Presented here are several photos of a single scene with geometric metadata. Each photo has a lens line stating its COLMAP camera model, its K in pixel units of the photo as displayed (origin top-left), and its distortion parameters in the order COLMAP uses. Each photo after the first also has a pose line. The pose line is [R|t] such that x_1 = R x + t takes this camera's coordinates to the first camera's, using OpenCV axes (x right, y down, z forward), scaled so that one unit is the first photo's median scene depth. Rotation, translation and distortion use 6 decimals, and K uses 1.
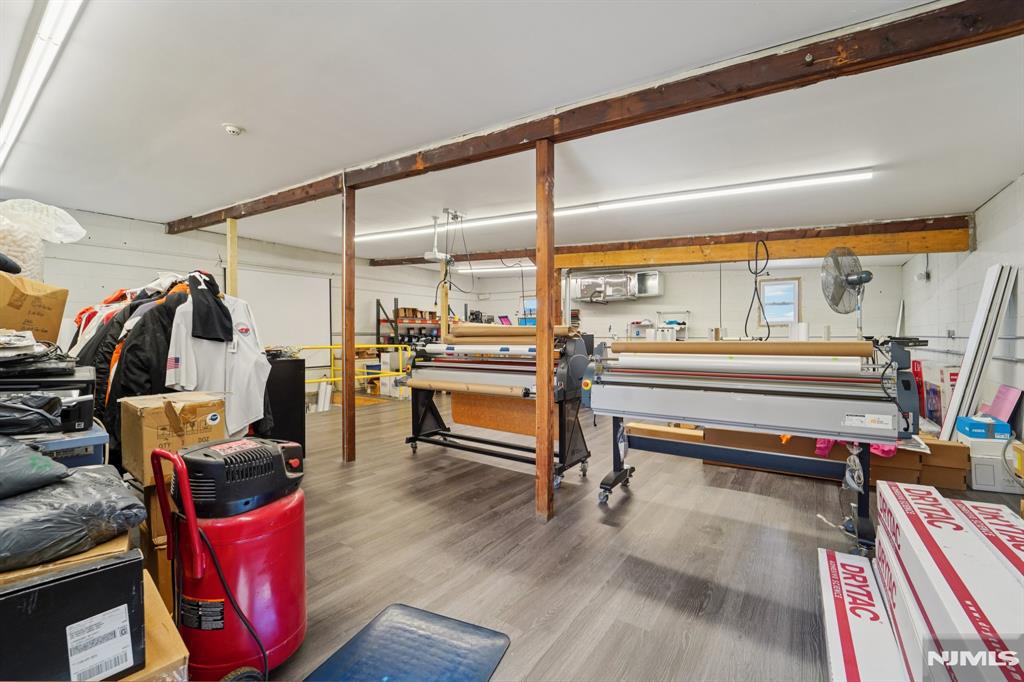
lens RADIAL K [[406.3, 0, 510.6], [0, 406.3, 337.7], [0, 0, 1]] dist [-0.002756, -0.000073]
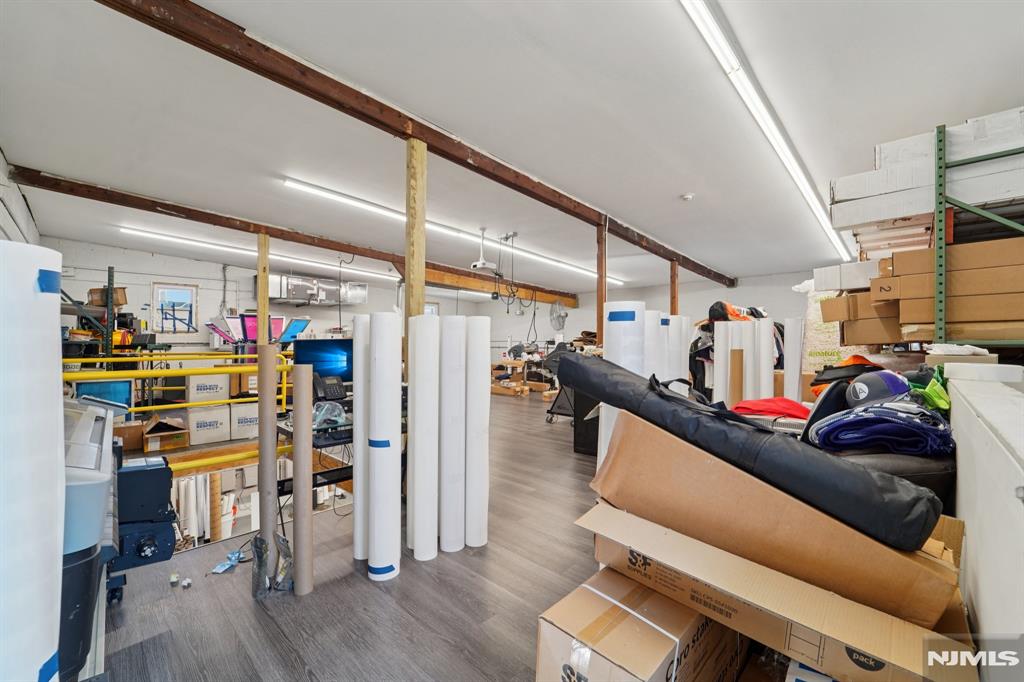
lens RADIAL K [[406.3, 0, 511.2], [0, 406.3, 341.1], [0, 0, 1]] dist [-0.002756, -0.000073]
pose [[0.168120, -0.005626, 0.985751, -1.245727], [0.010519, 0.999937, 0.003913, -0.011226], [-0.985710, 0.009711, 0.168168, 0.778878]]
